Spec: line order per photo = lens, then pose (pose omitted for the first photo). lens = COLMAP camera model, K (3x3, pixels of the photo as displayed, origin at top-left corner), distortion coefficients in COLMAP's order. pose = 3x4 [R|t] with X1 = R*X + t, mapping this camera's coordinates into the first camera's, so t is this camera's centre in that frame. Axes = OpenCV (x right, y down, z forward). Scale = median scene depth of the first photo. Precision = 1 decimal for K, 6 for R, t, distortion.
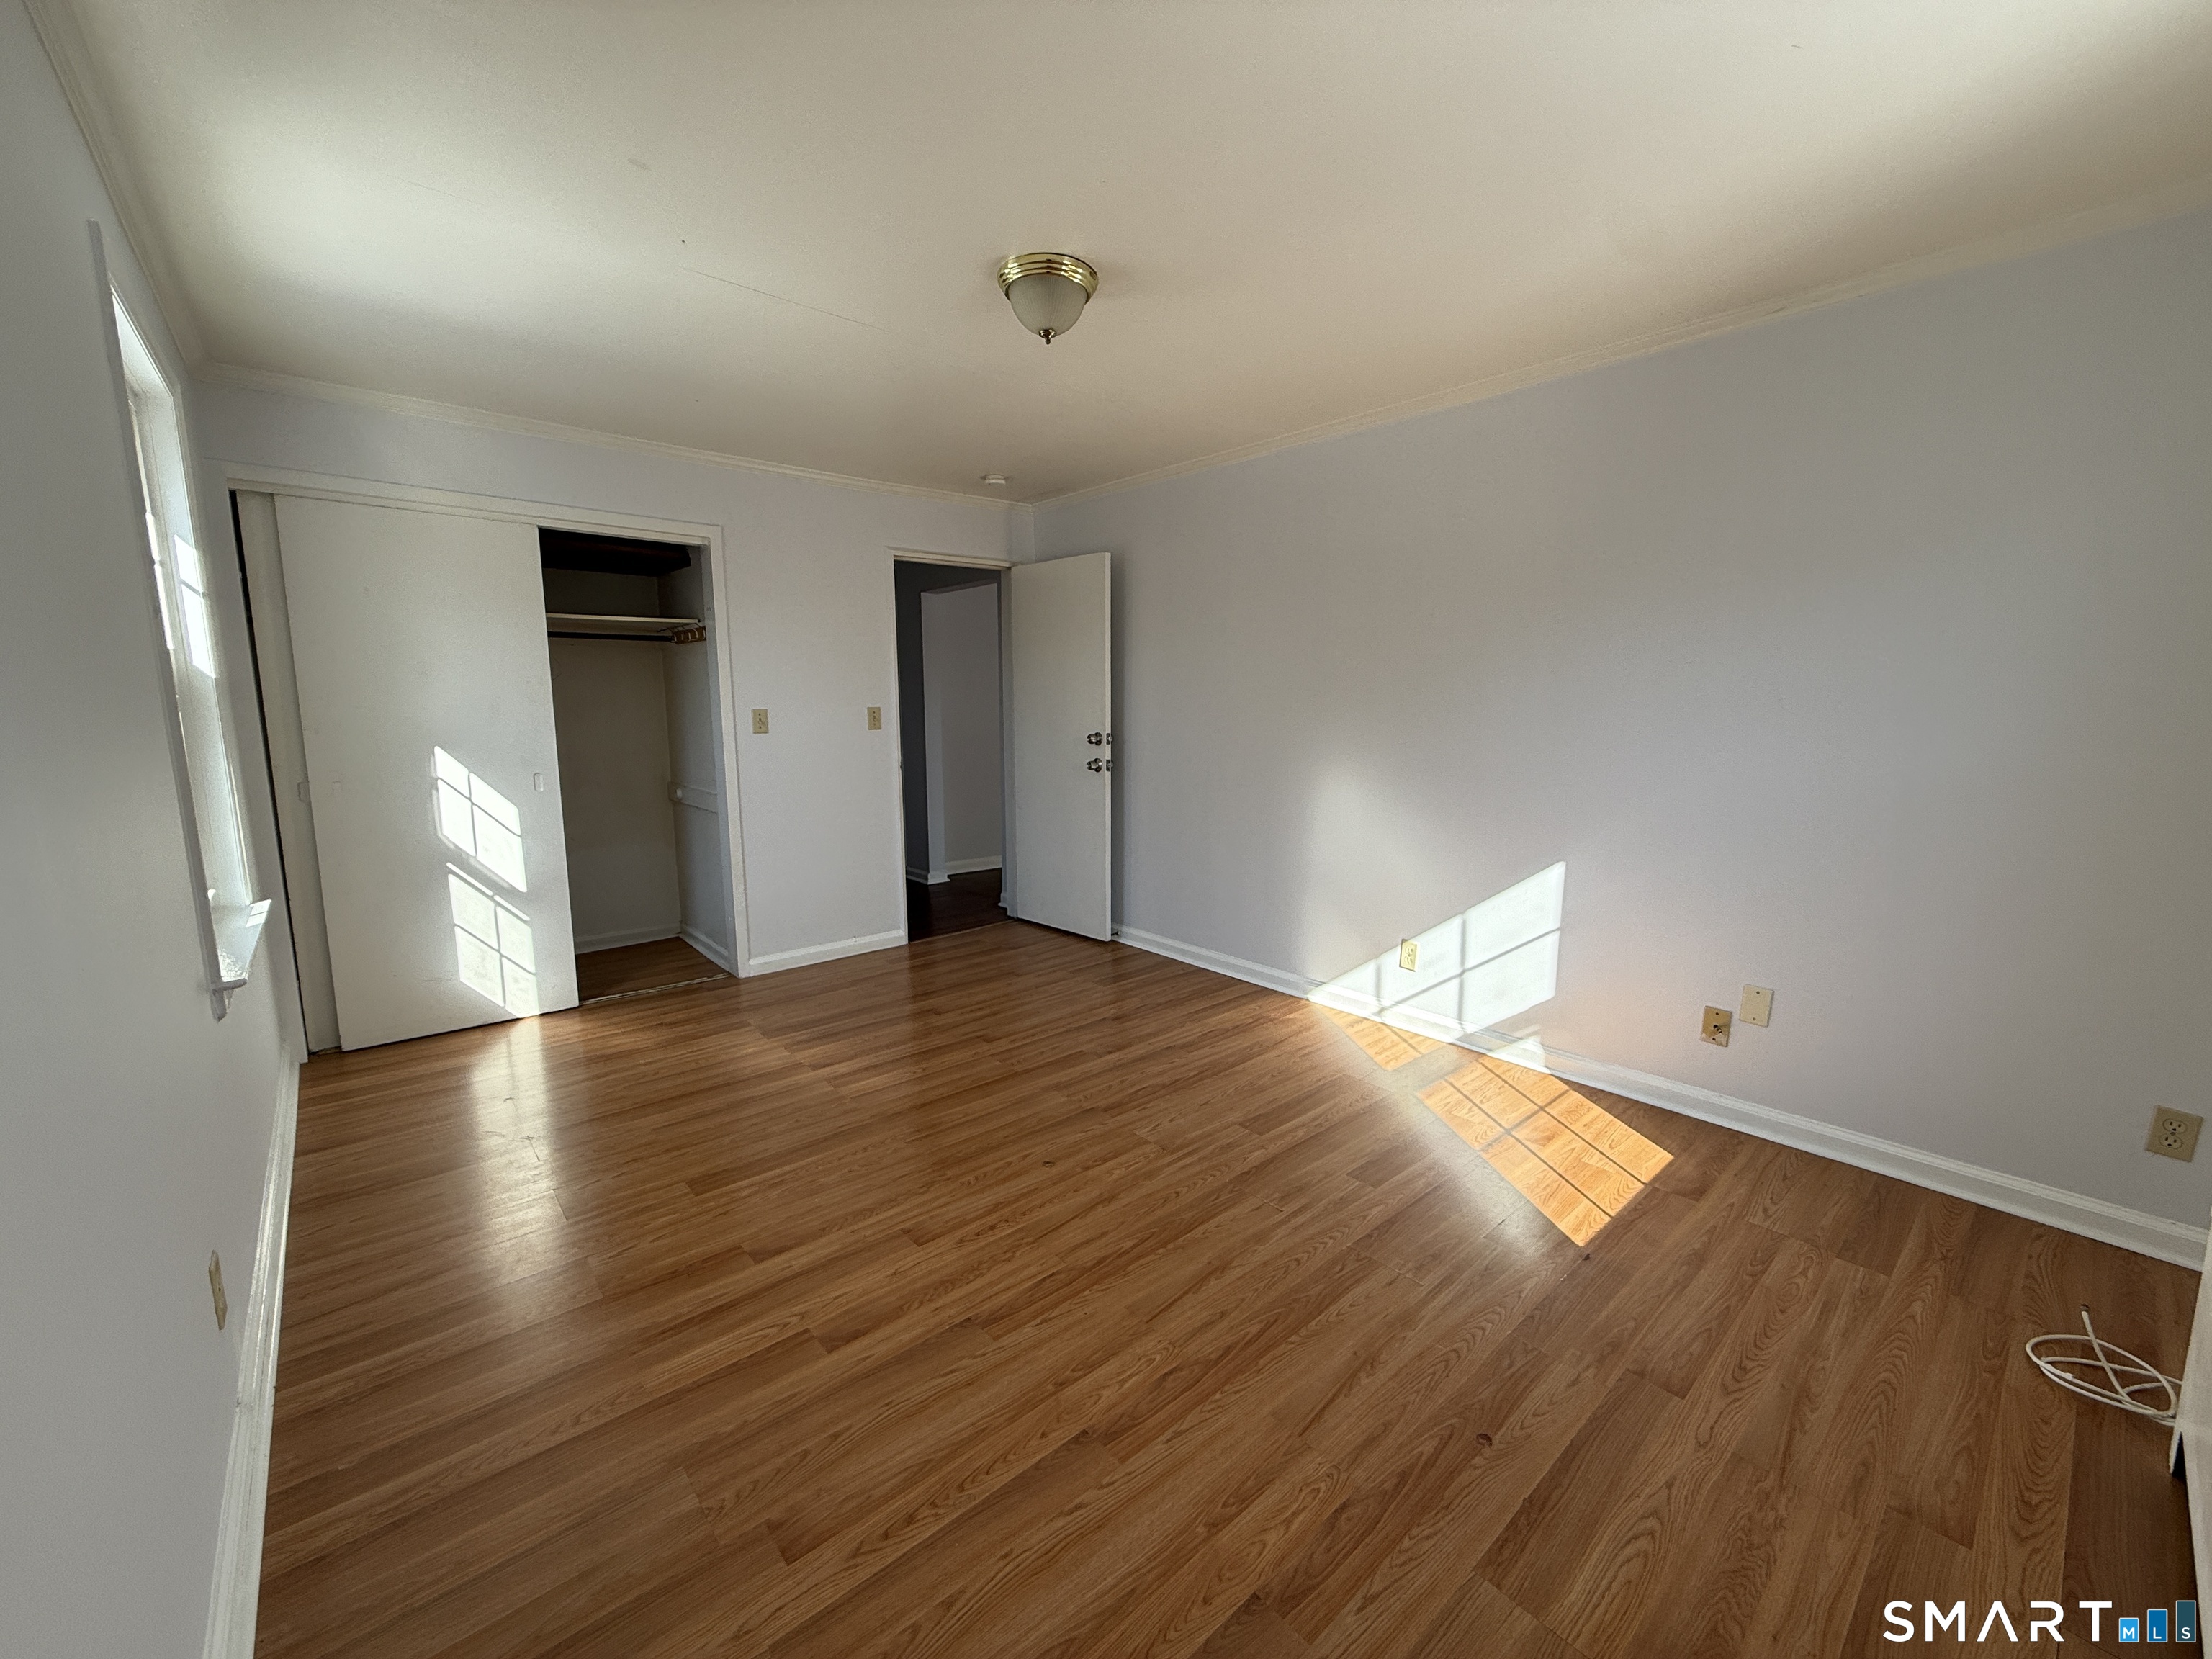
lens RADIAL K [[877.2, 0, 1109.0], [0, 877.2, 829.6], [0, 0, 1]] dist [0.001144, -0.000023]
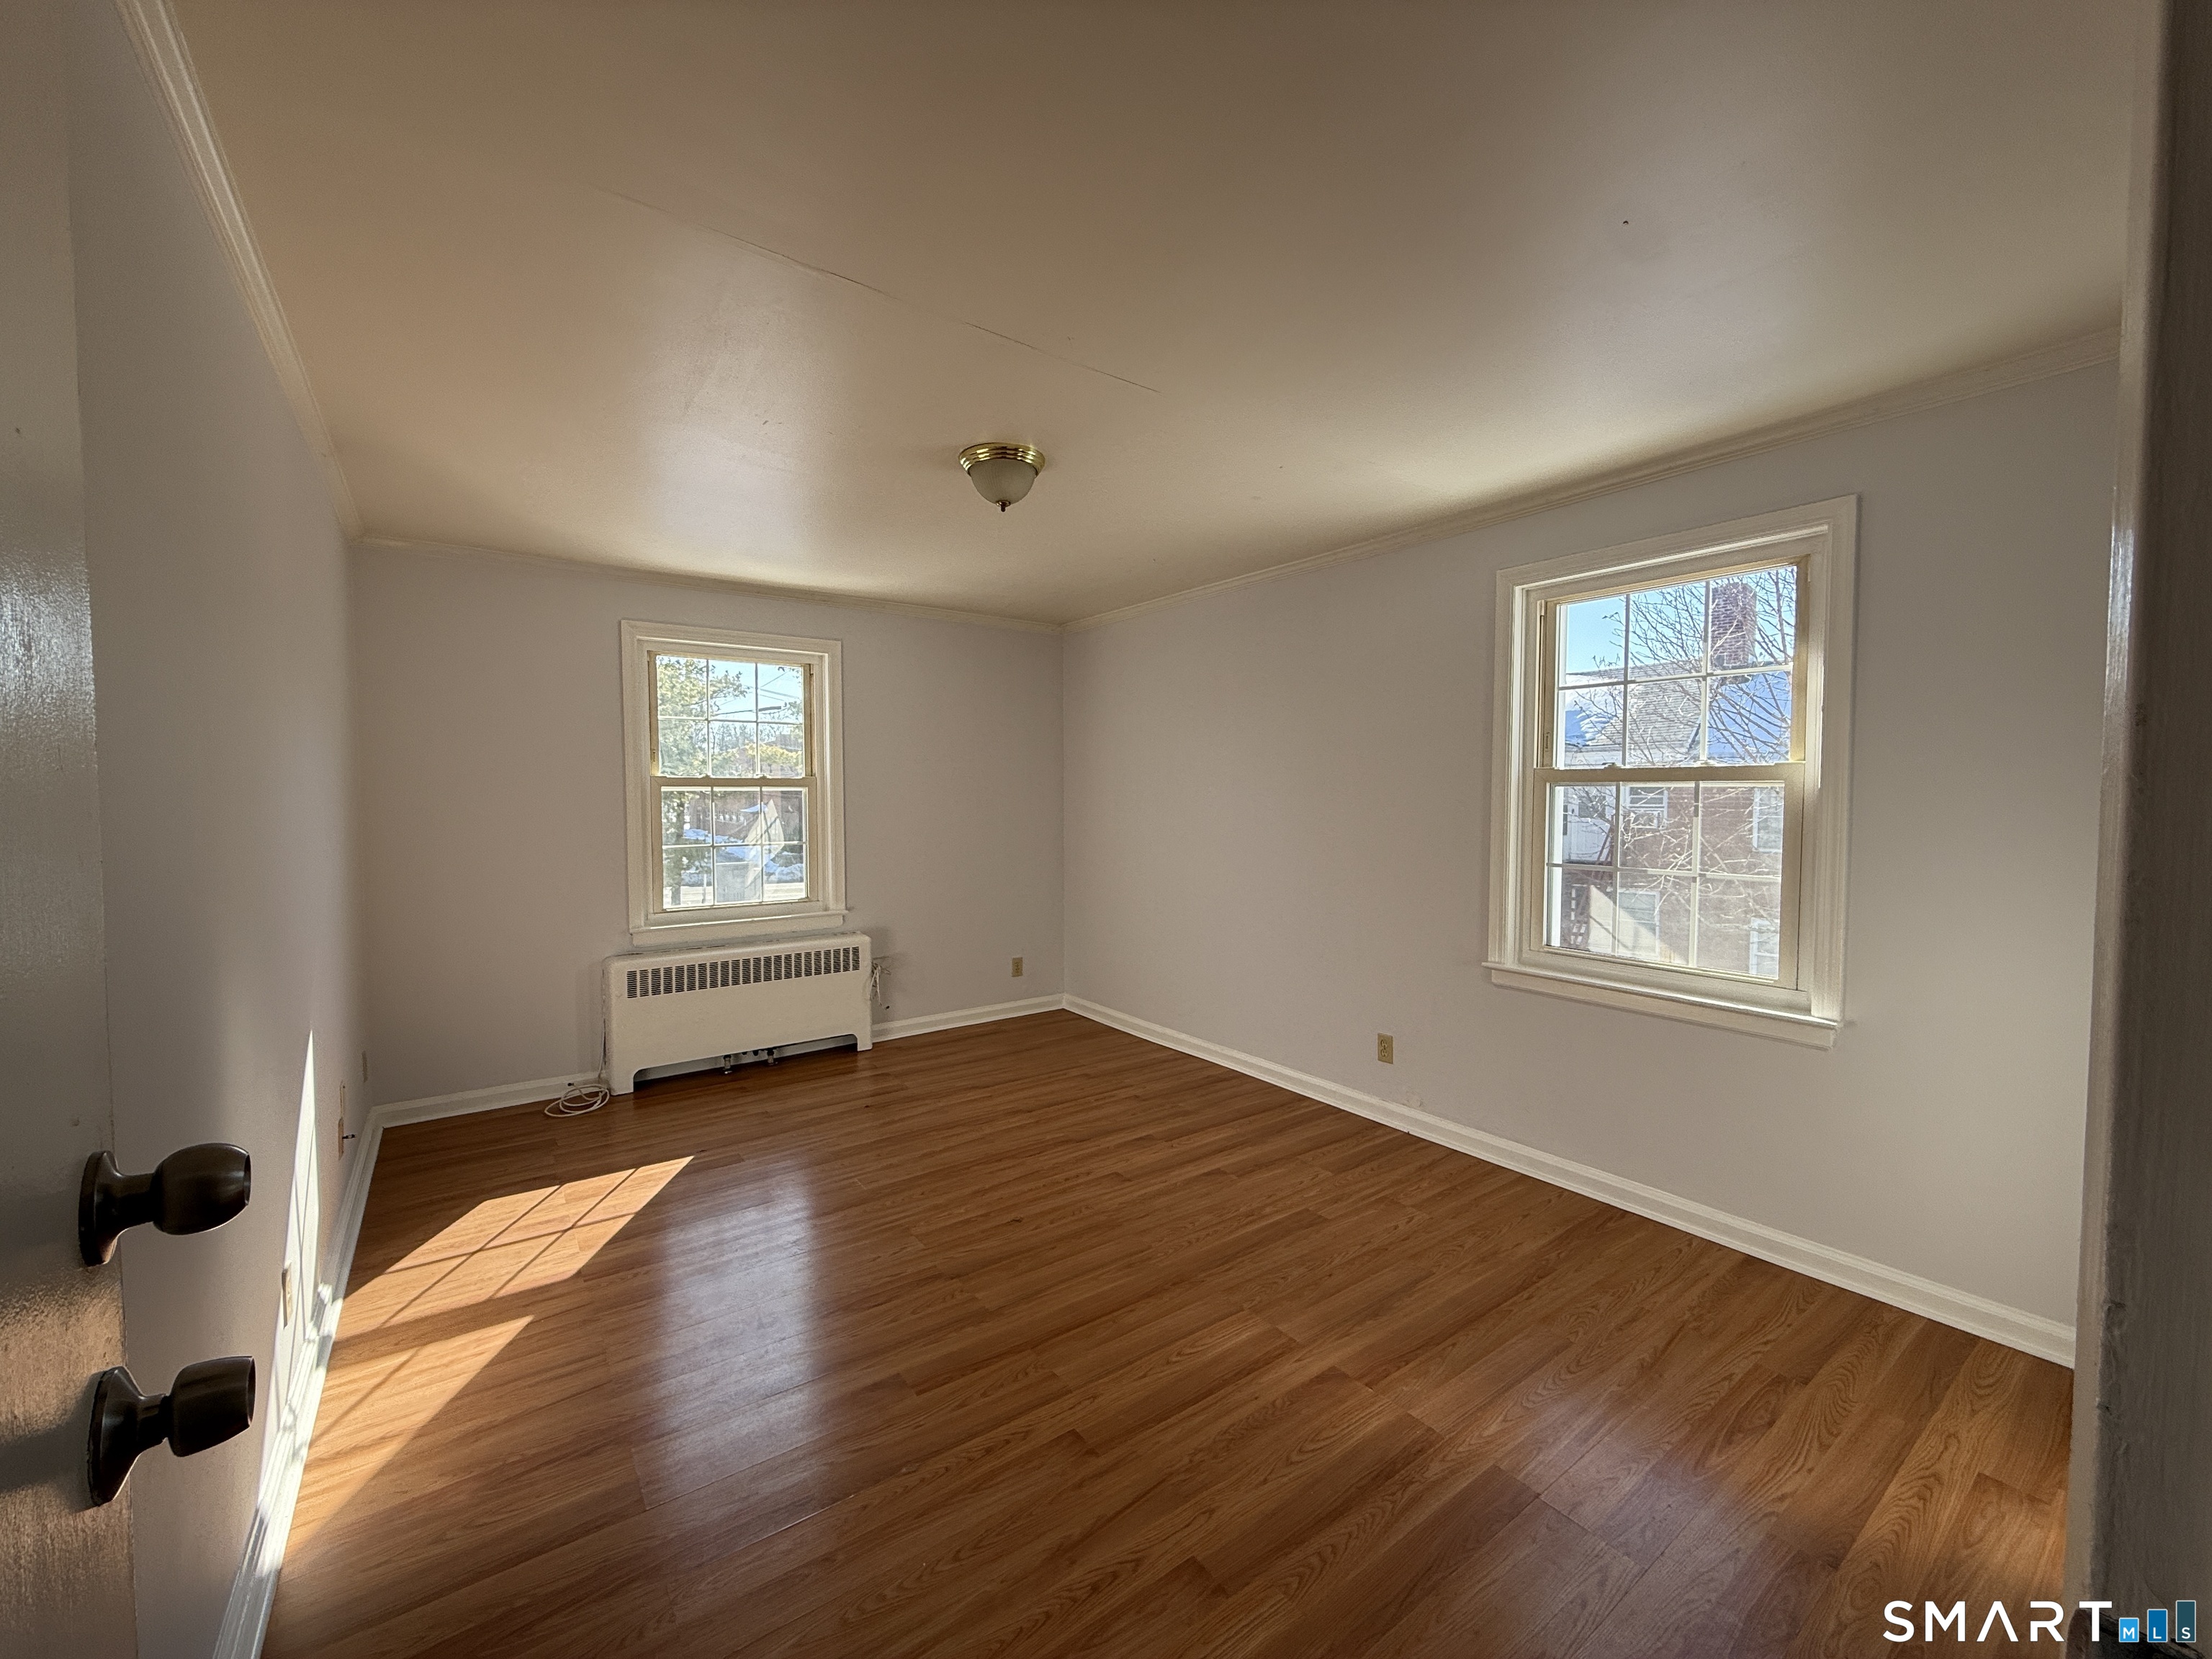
lens RADIAL K [[877.2, 0, 1116.4], [0, 877.2, 814.5], [0, 0, 1]] dist [0.001144, -0.000023]
pose [[-0.997195, 0.000033, 0.074849, -0.294381], [0.013128, 0.984575, 0.174473, -0.342763], [-0.073689, 0.174966, -0.981813, 2.112545]]
